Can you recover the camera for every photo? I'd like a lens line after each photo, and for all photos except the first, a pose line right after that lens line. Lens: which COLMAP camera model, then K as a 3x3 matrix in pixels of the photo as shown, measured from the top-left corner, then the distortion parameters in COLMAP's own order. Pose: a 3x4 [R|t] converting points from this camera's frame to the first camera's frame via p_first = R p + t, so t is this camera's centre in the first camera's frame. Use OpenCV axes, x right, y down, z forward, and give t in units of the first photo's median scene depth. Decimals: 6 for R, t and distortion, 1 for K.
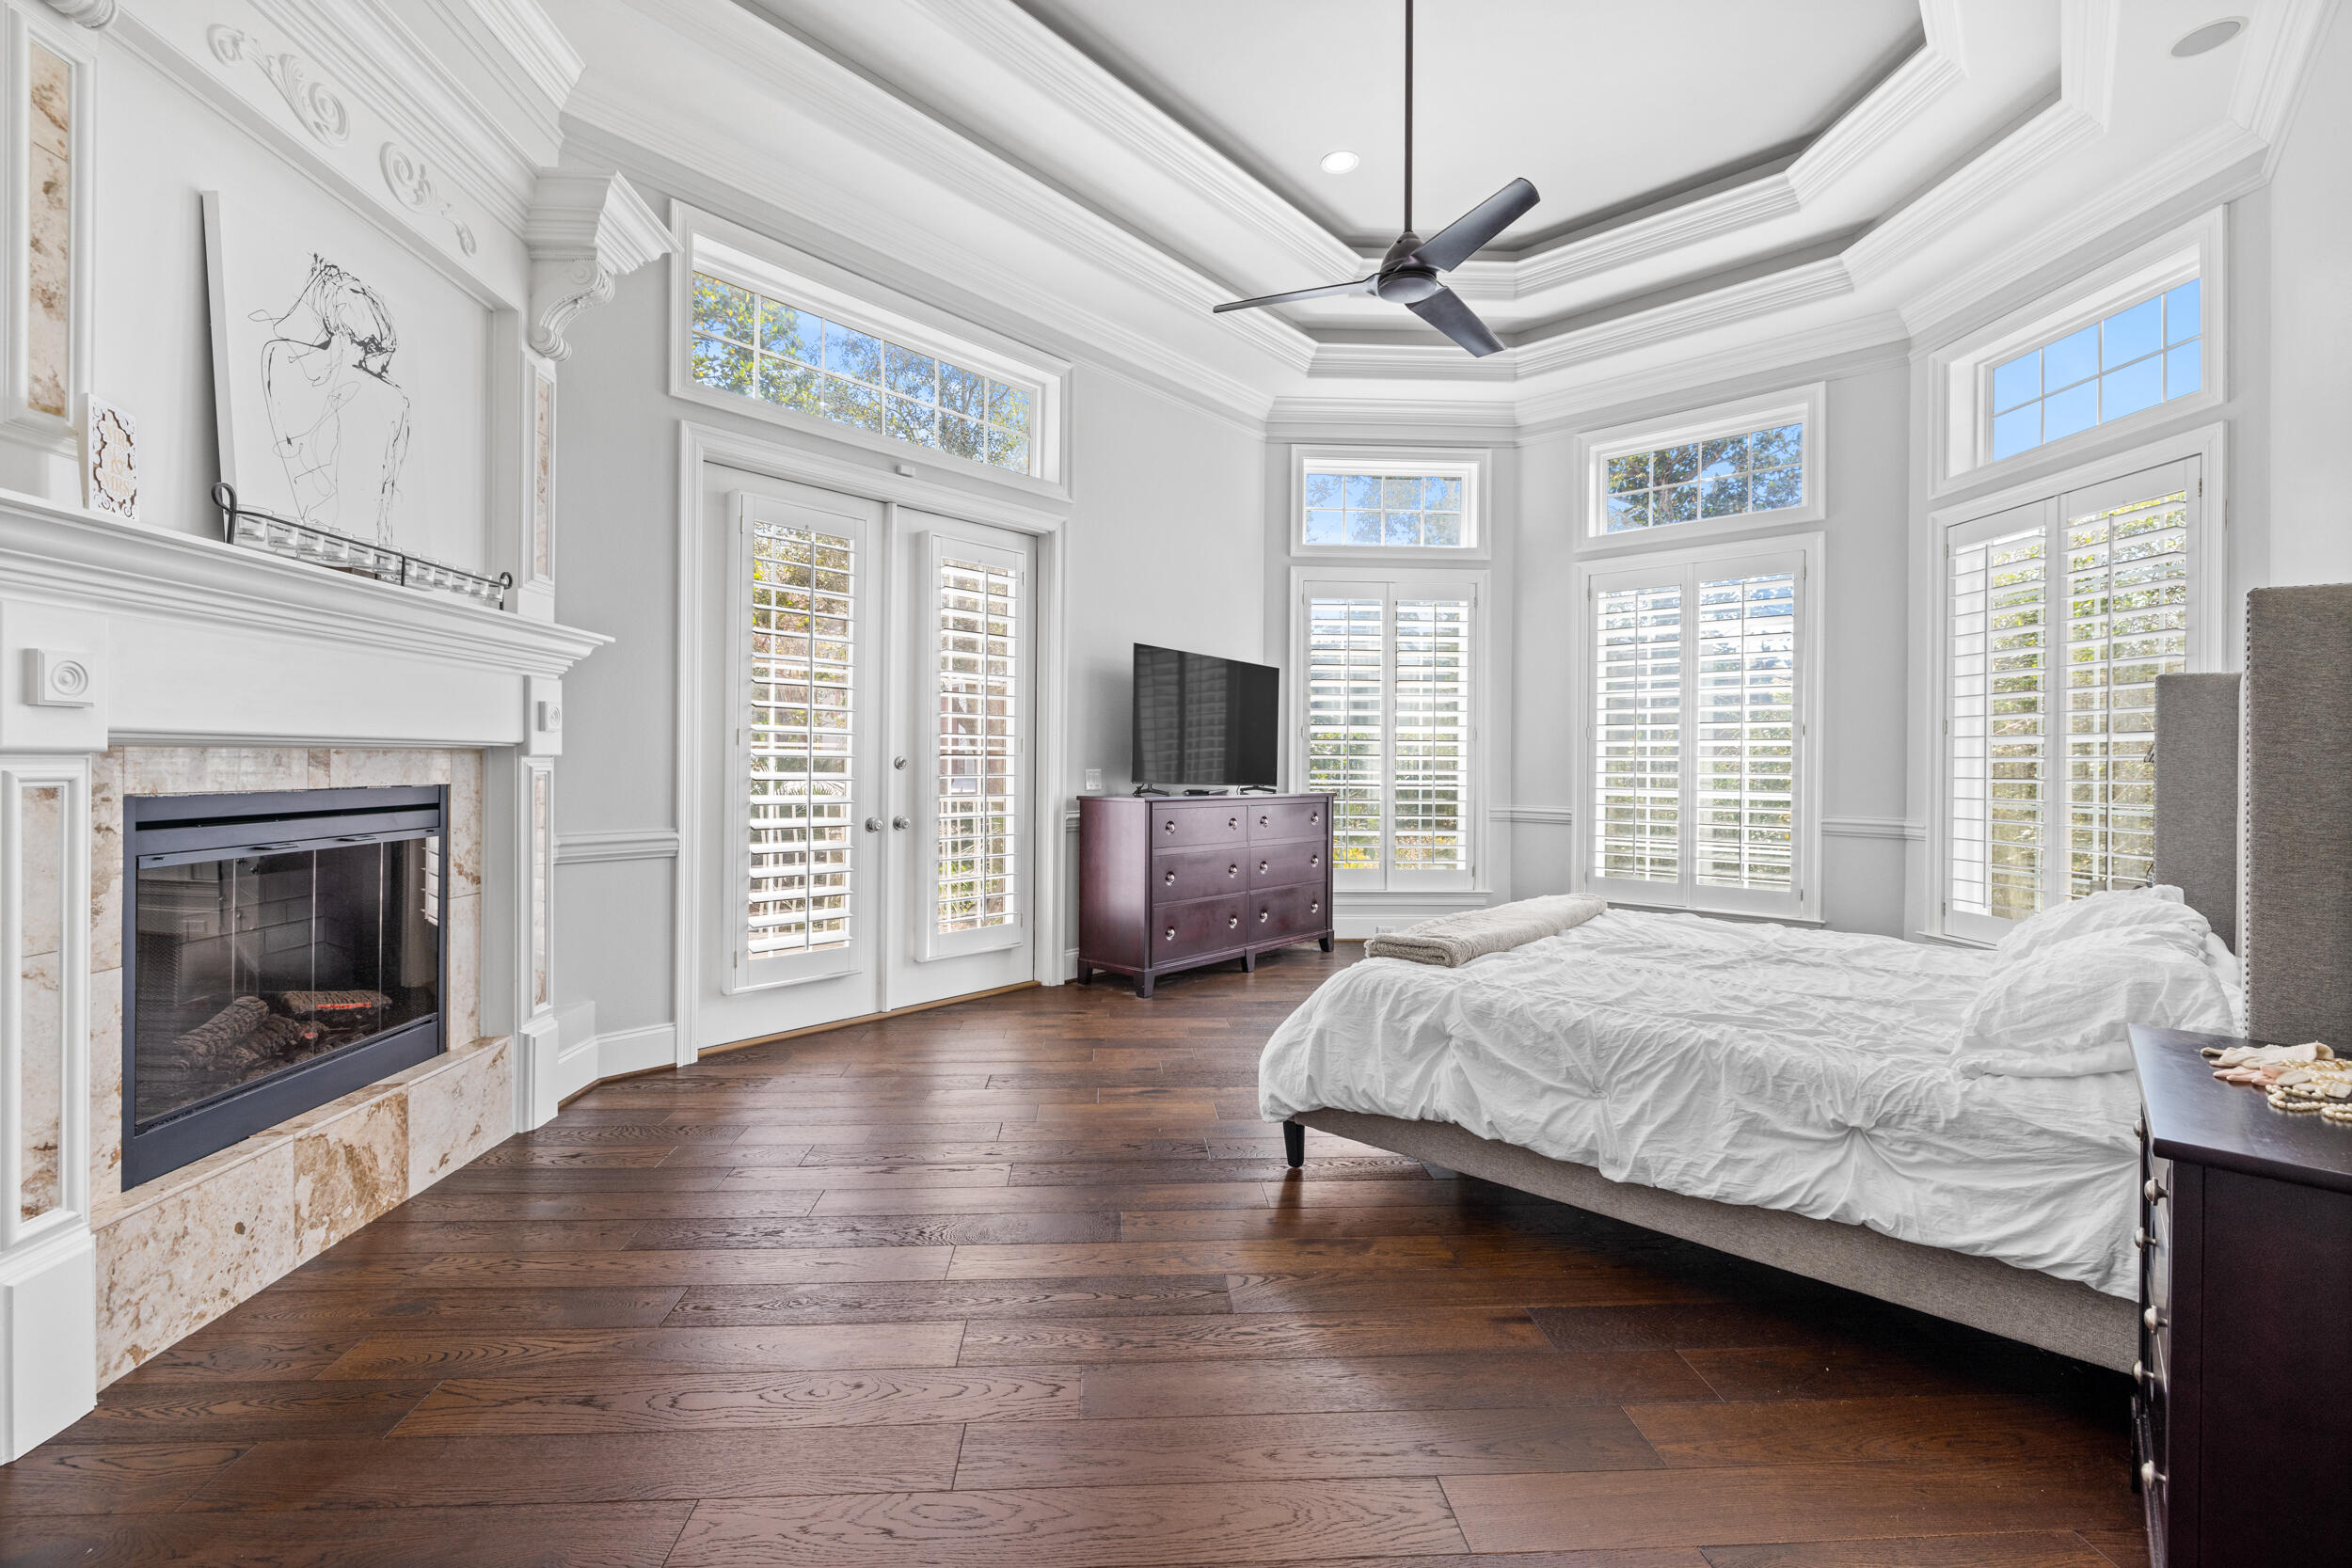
lens RADIAL K [[996.5, 0, 1162.5], [0, 996.5, 764.9], [0, 0, 1]] dist [-0.000573, 0.000212]
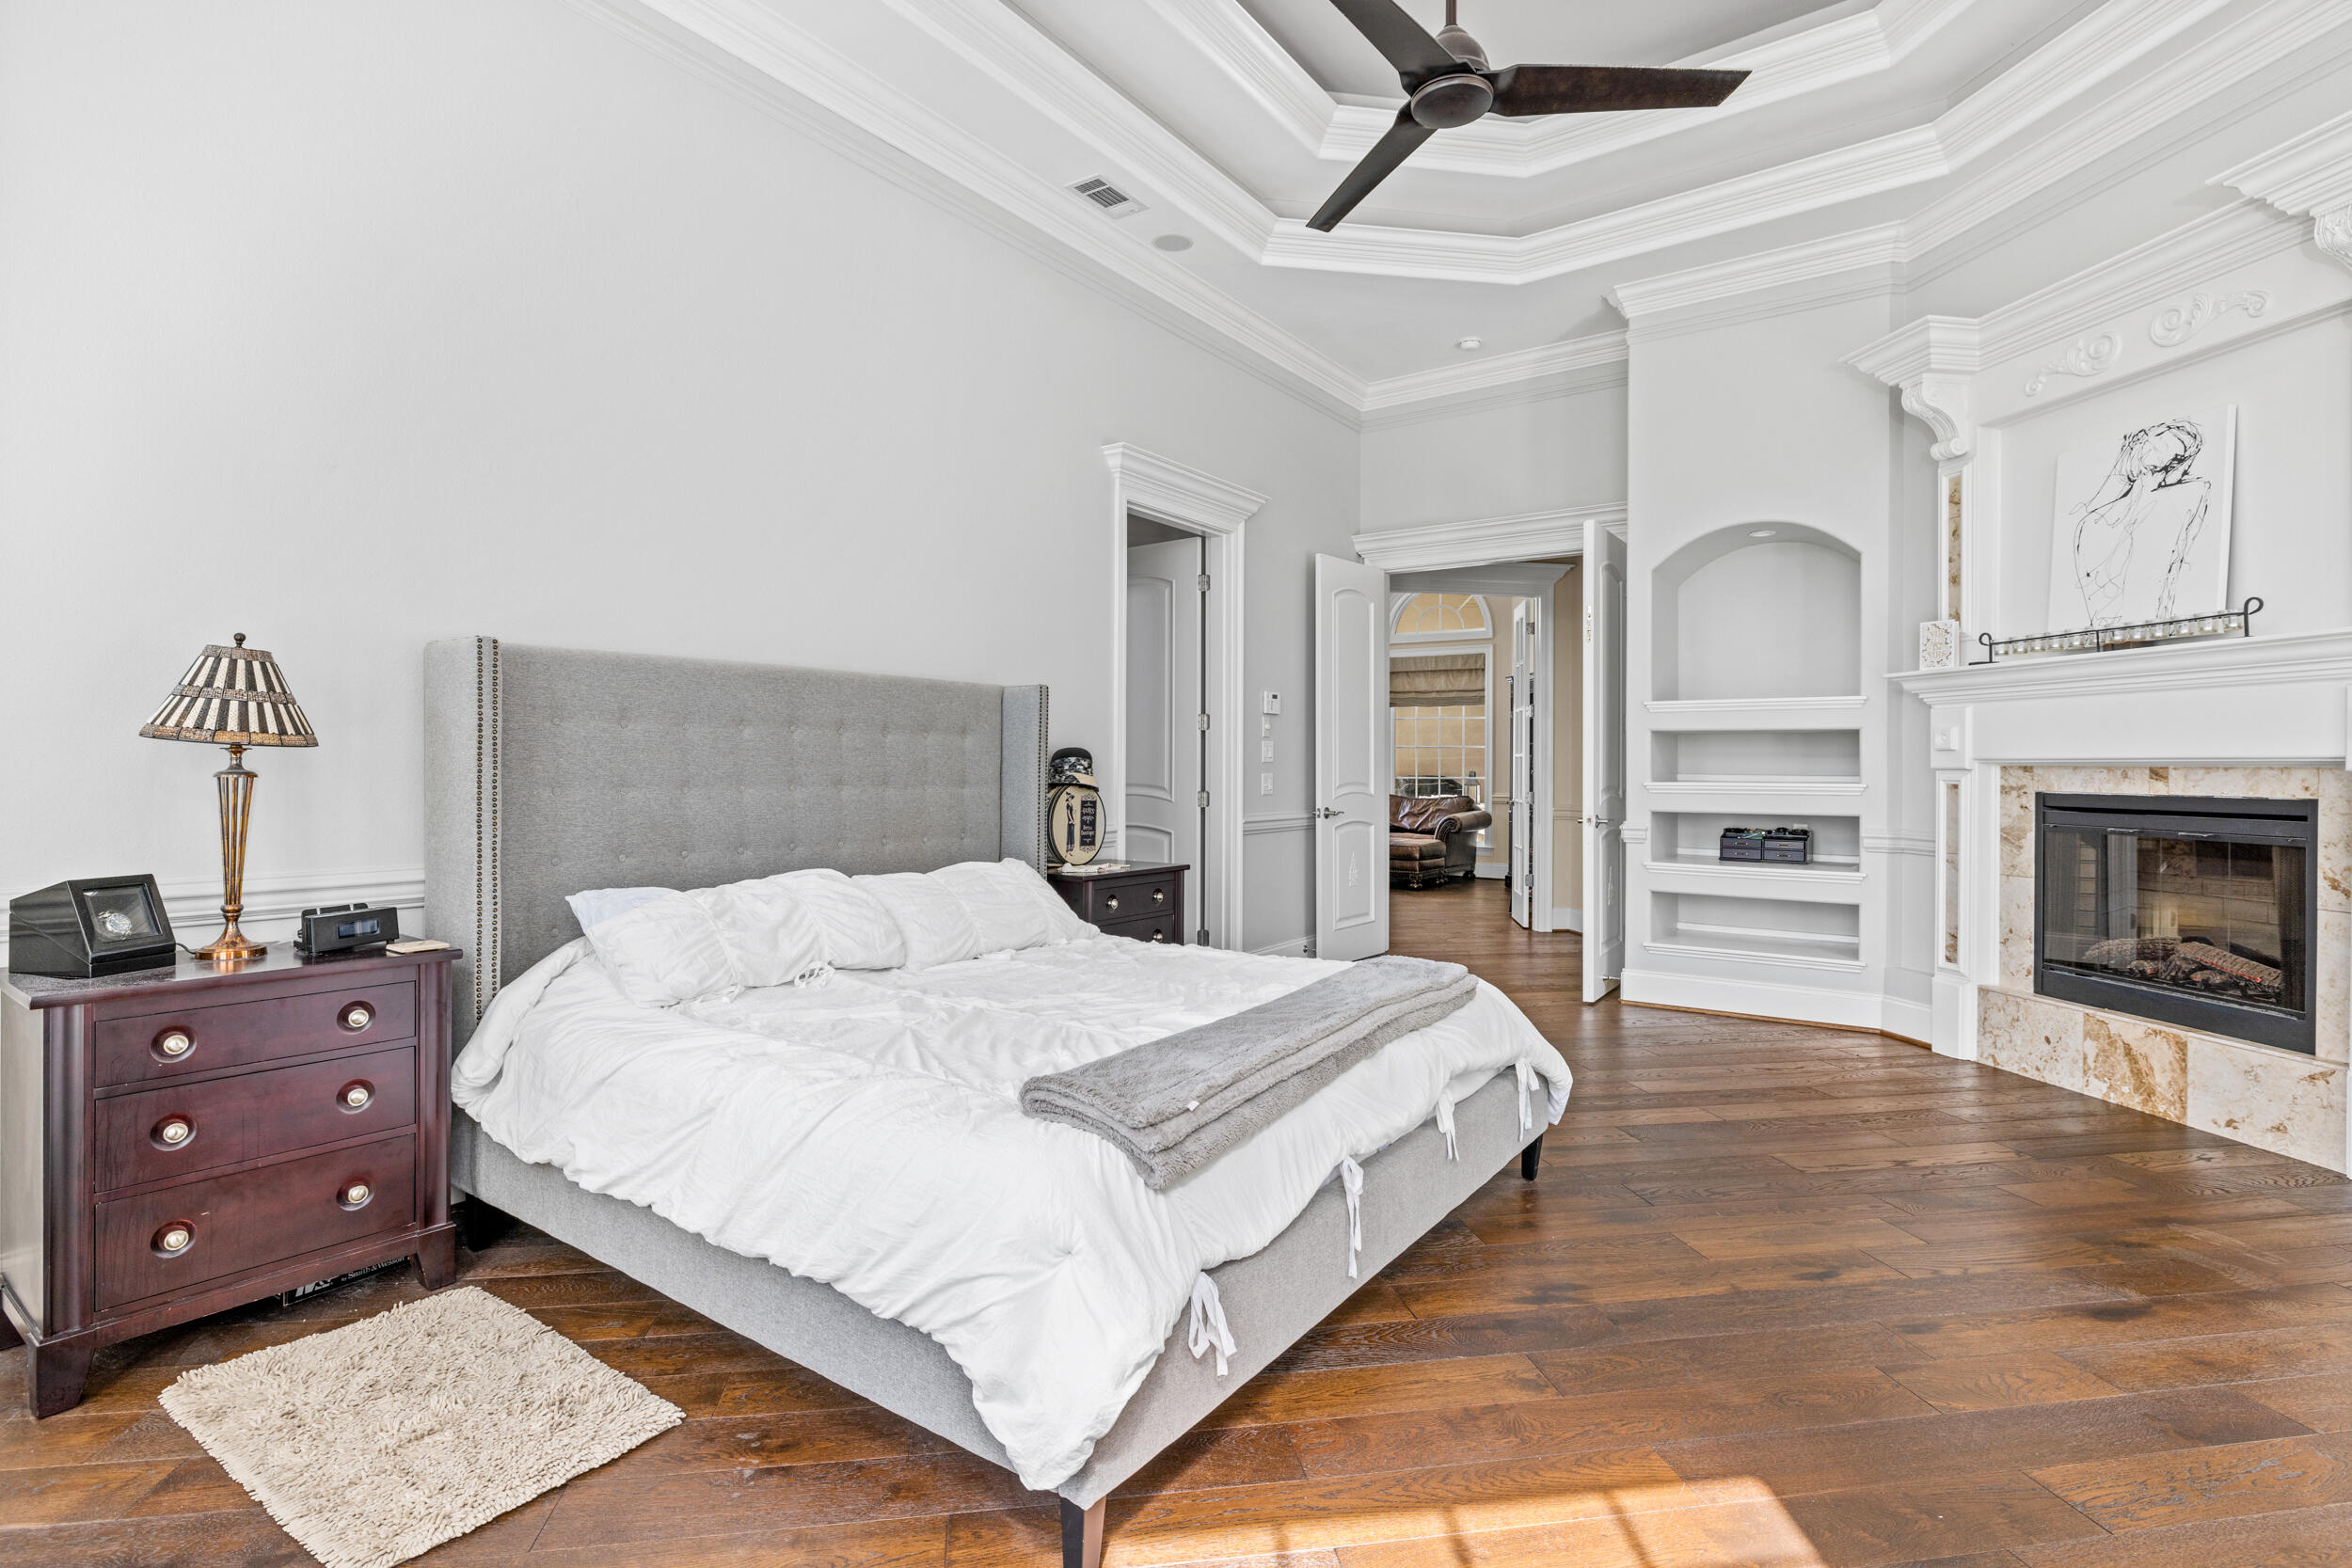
lens RADIAL K [[1134.3, 0, 1159.9], [0, 1134.3, 769.8], [0, 0, 1]] dist [-0.001912, 0.000388]
pose [[-0.995595, -0.009808, -0.093243, 0.704926], [-0.010594, 0.999912, 0.007933, -0.009313], [0.093157, 0.008886, -0.995612, 2.429909]]
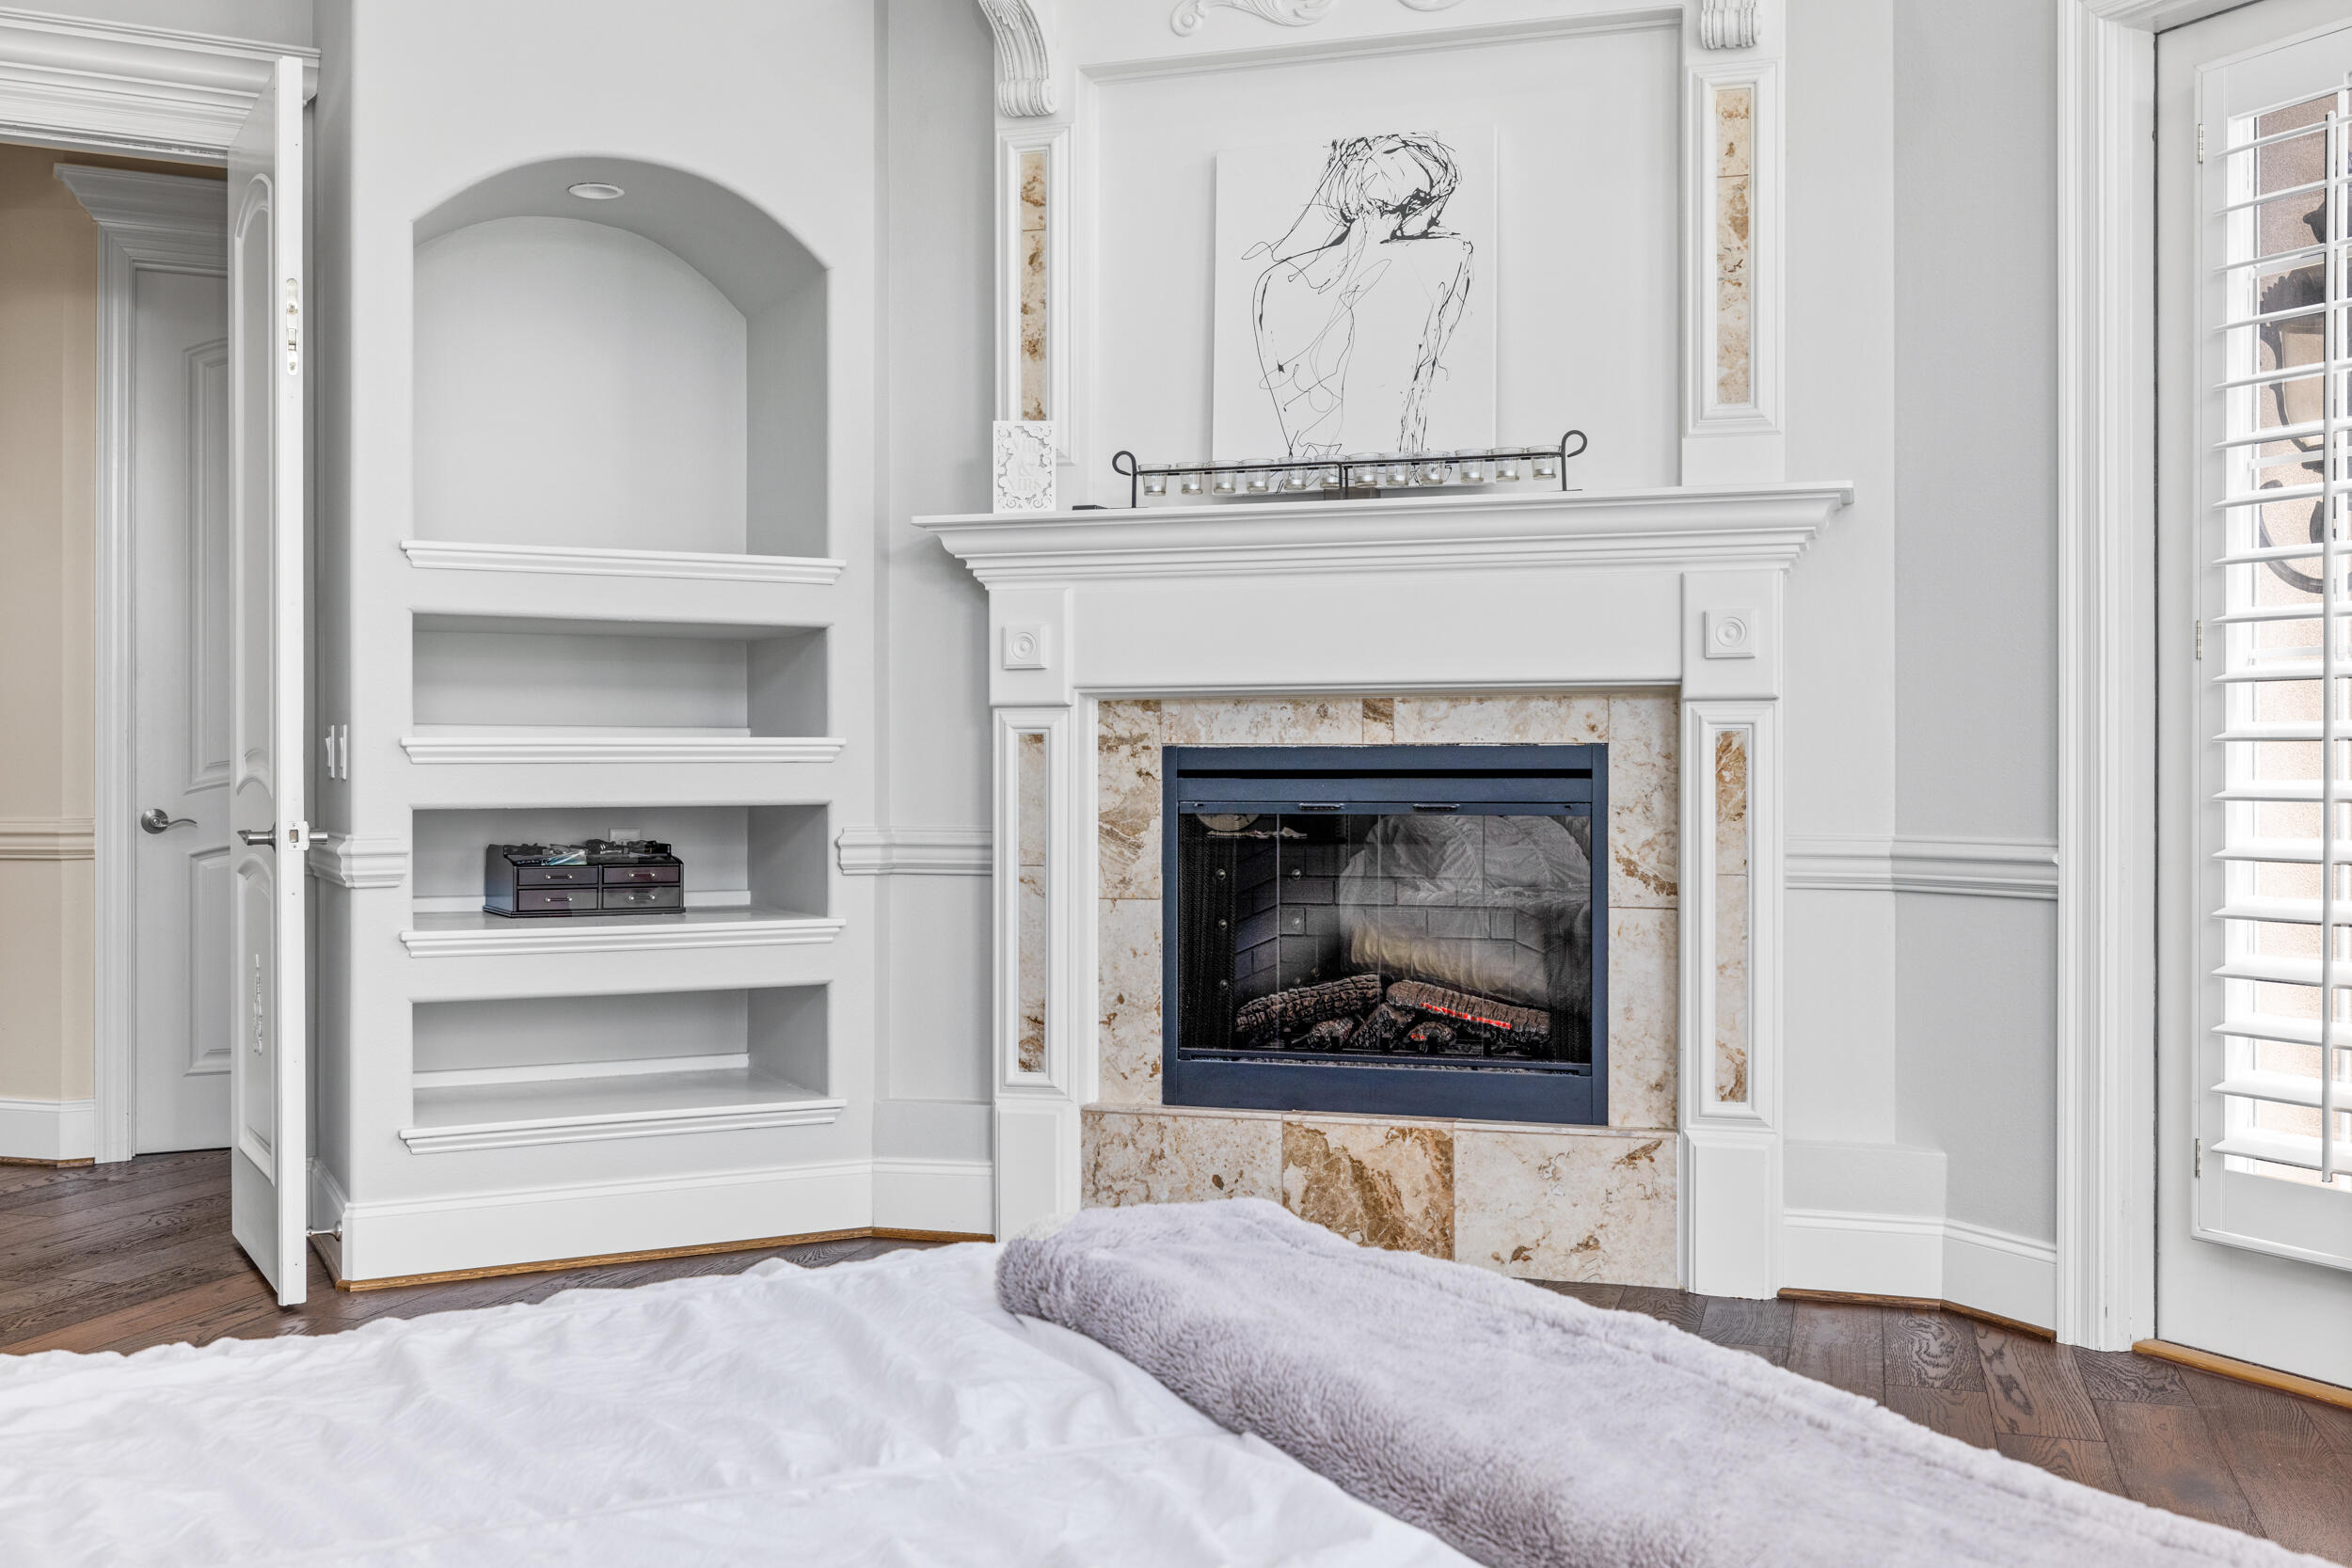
lens RADIAL K [[2293.1, 0, 1164.0], [0, 2293.1, 776.0], [0, 0, 1]] dist [-0.005675, 0.000000]
pose [[-0.354753, -0.006509, -0.934937, 1.057618], [-0.005860, 0.999972, -0.004738, 0.061154], [0.934942, 0.003798, -0.354781, 1.506339]]
